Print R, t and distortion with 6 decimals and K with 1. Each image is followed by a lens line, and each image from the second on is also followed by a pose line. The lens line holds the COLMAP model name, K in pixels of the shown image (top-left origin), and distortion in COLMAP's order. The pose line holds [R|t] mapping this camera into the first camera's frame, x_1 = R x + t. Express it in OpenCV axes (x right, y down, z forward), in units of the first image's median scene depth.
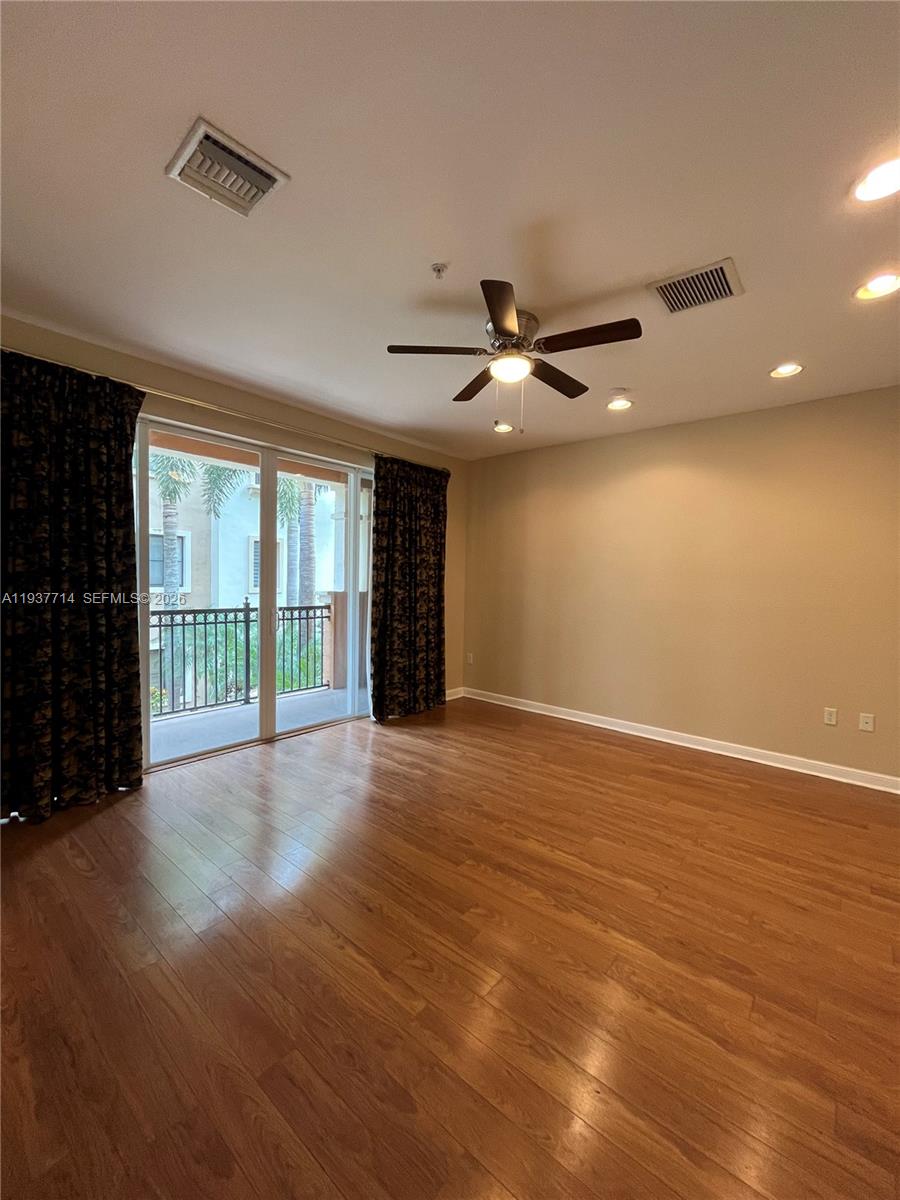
lens RADIAL K [[489.0, 0, 451.1], [0, 489.0, 598.0], [0, 0, 1]] dist [-0.002729, -0.000020]
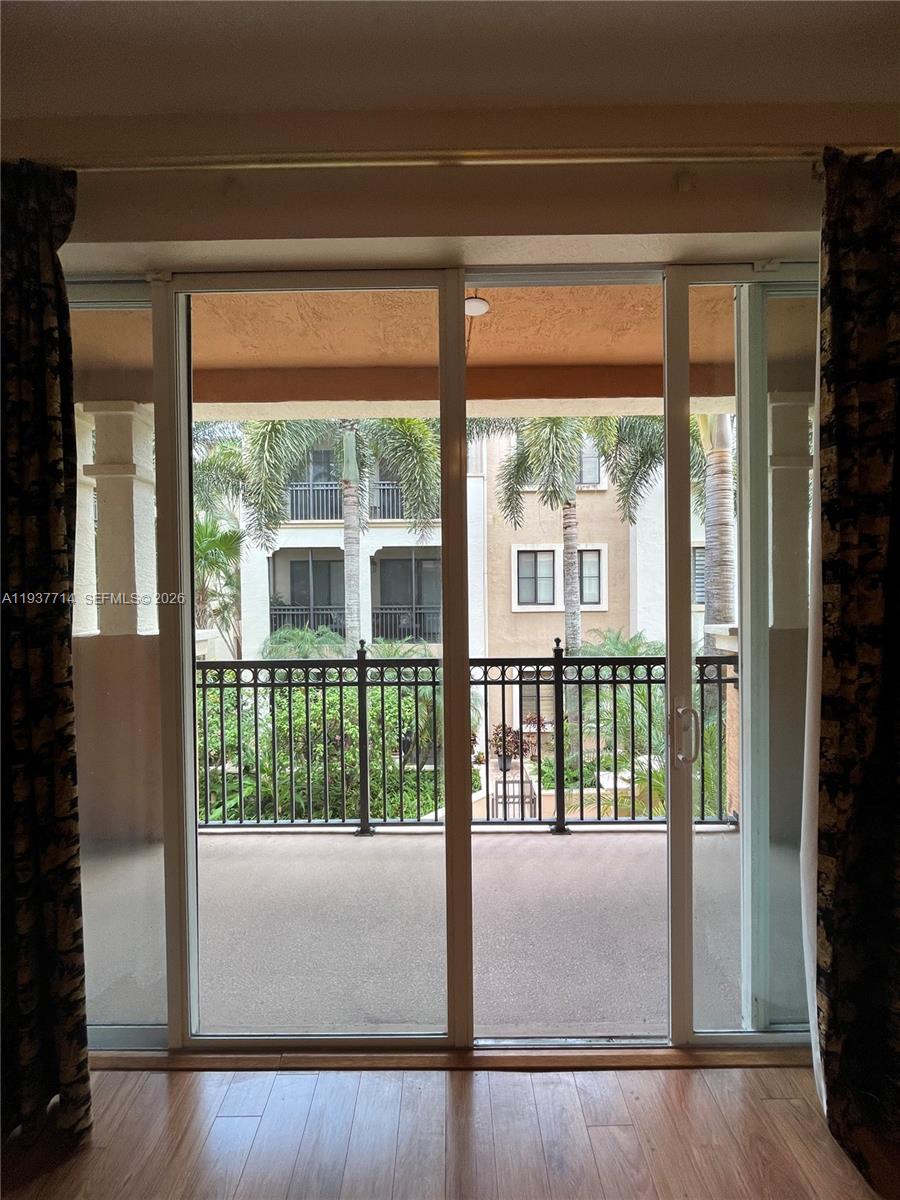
lens RADIAL K [[489.0, 0, 451.1], [0, 489.0, 598.0], [0, 0, 1]] dist [-0.002729, -0.000020]
pose [[0.641105, -0.014486, -0.767316, -0.082055], [-0.005391, 0.999712, -0.023377, -0.039754], [0.767434, 0.019124, 0.640843, 0.647660]]
